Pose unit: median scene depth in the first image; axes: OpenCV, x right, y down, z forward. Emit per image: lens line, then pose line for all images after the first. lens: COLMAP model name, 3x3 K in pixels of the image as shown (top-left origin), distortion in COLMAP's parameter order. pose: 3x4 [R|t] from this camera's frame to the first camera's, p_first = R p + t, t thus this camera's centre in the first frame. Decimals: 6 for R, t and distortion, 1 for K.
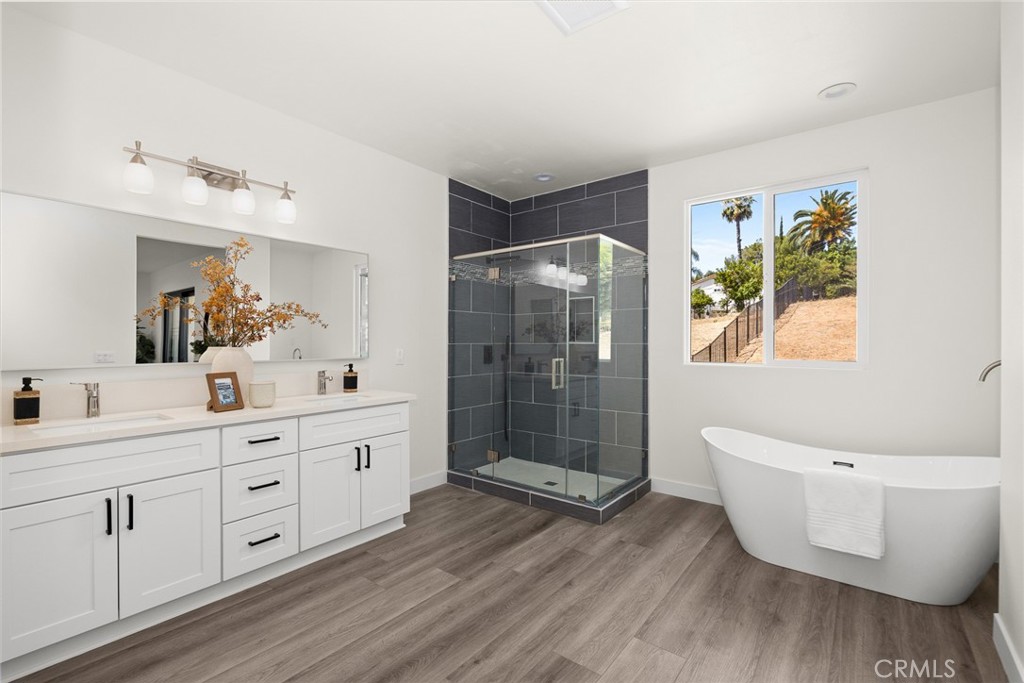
lens RADIAL K [[472.4, 0, 513.9], [0, 472.4, 340.9], [0, 0, 1]] dist [0.019871, 0.001050]
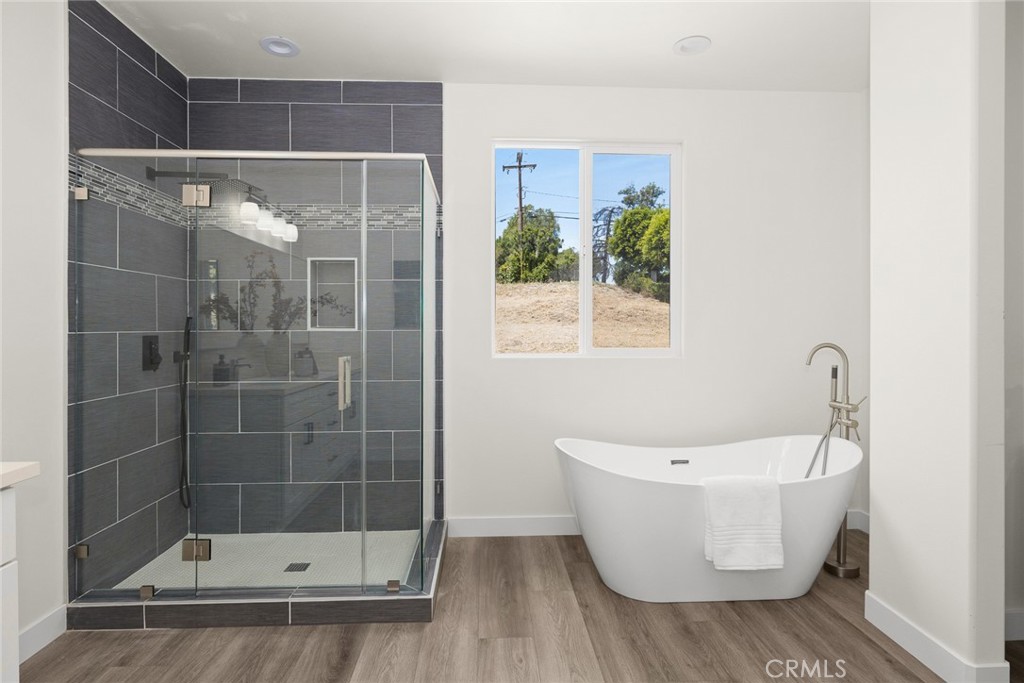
lens RADIAL K [[537.4, 0, 513.7], [0, 537.4, 328.2], [0, 0, 1]] dist [0.000032, 0.002674]
pose [[0.754414, -0.002973, 0.656392, -0.158785], [0.000486, 0.999992, 0.003970, -0.000324], [-0.656399, -0.002676, 0.754409, 0.316244]]
